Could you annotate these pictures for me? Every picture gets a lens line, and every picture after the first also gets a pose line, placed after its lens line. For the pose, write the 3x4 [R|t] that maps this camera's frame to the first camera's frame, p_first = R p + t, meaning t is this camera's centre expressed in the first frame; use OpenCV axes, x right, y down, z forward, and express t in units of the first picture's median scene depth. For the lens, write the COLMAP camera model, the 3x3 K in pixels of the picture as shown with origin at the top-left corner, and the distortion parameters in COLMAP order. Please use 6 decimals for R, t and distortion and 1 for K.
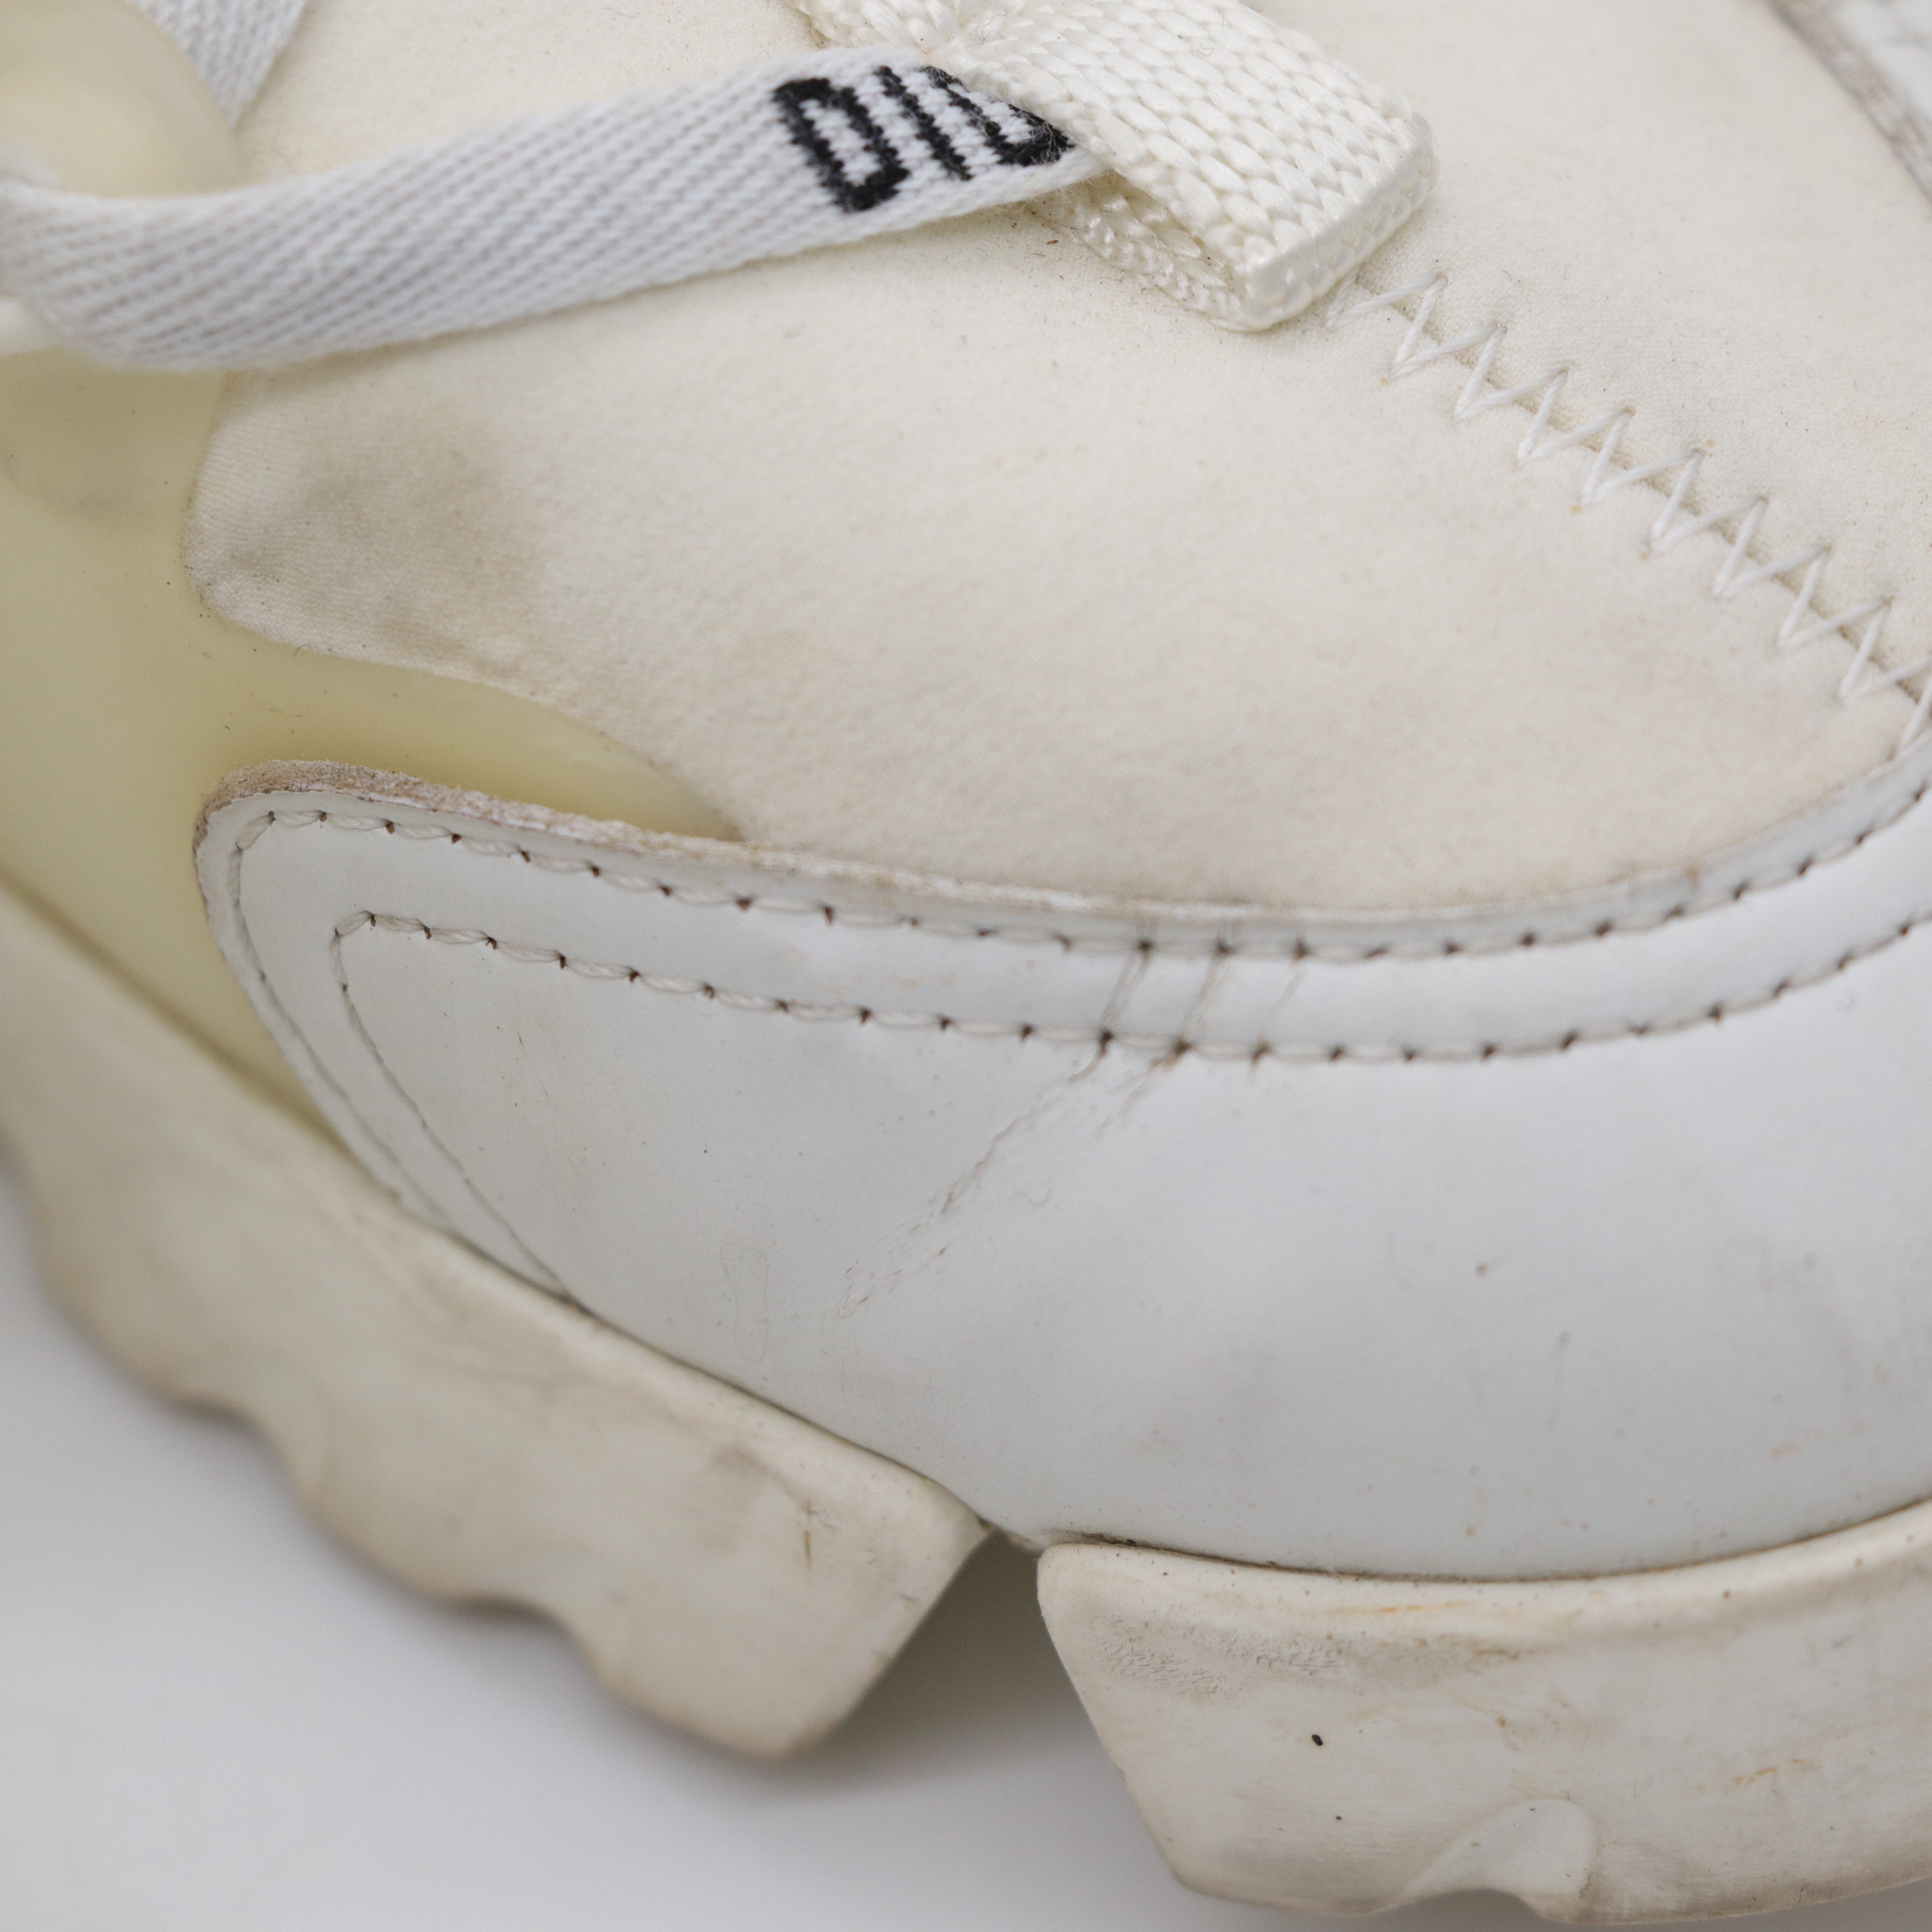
lens RADIAL K [[10591.4, 0, 966.0], [0, 10591.4, 966.0], [0, 0, 1]] dist [0.301487, -26.715550]
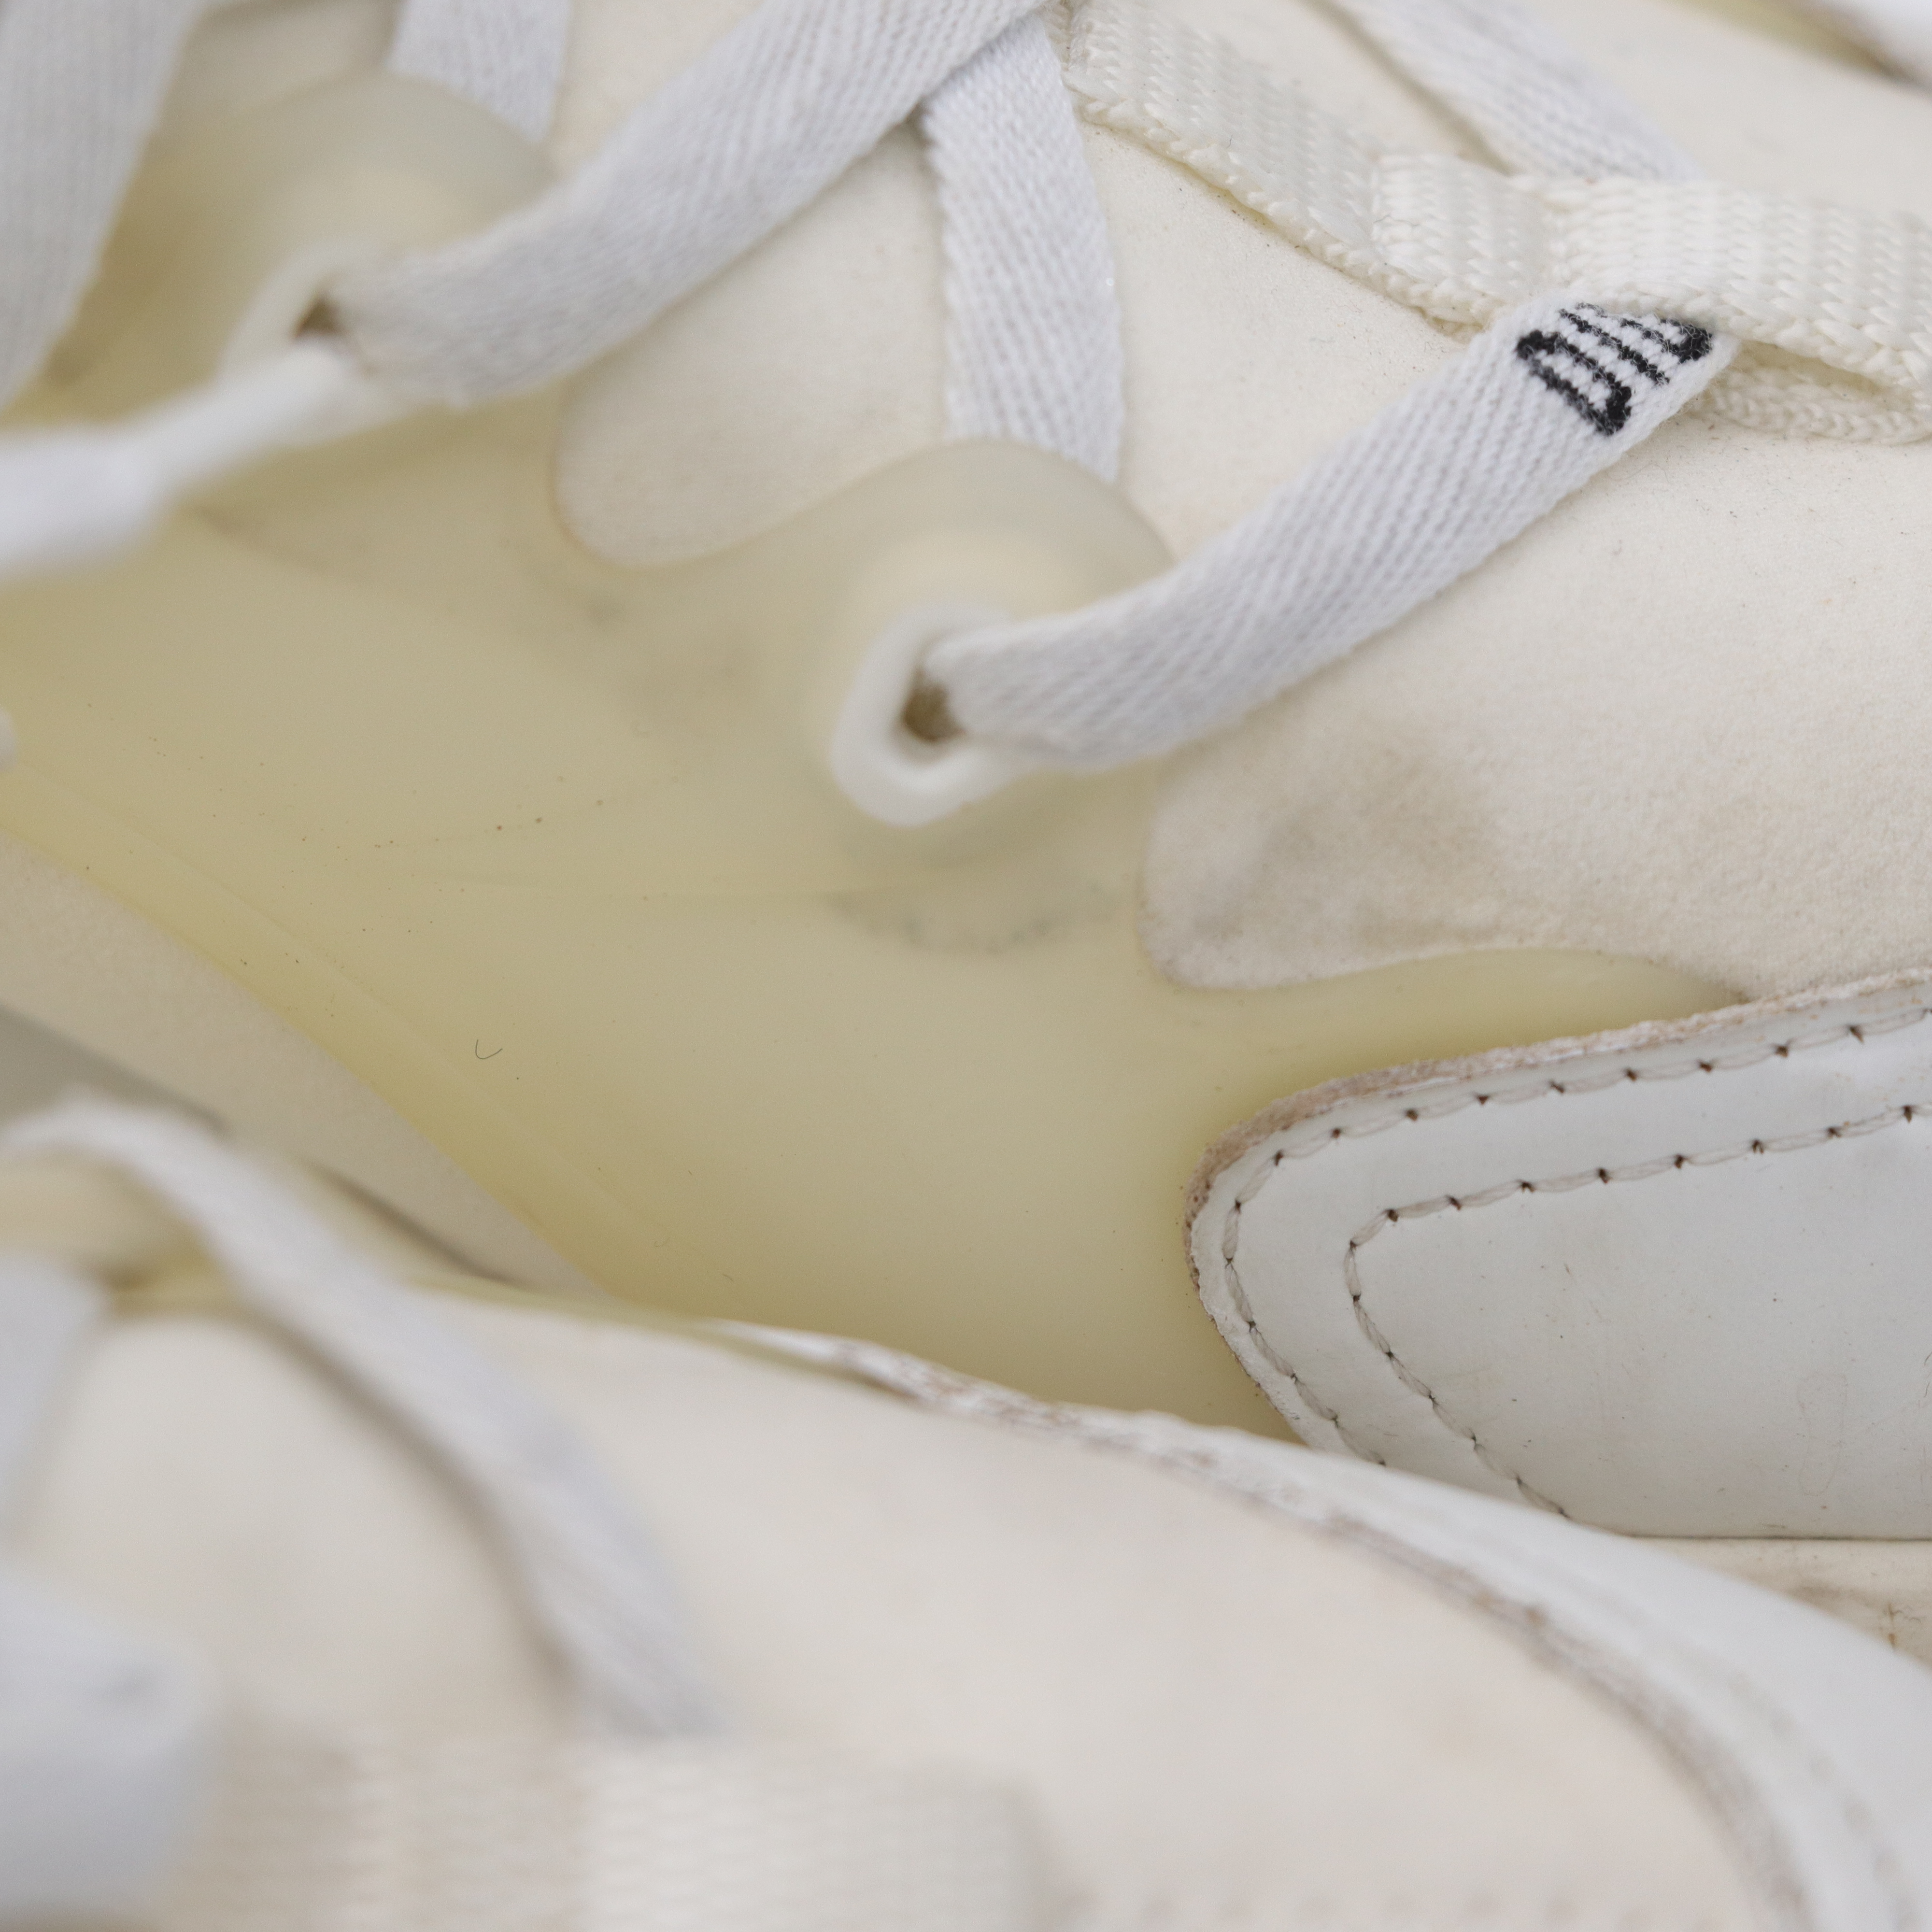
lens RADIAL K [[10591.4, 0, 966.0], [0, 10591.4, 966.0], [0, 0, 1]] dist [0.301487, -26.715550]
pose [[0.863379, -0.318238, 0.391537, -0.512325], [0.359592, 0.932451, -0.035047, -0.006012], [-0.353935, 0.171052, 0.919495, 0.032855]]
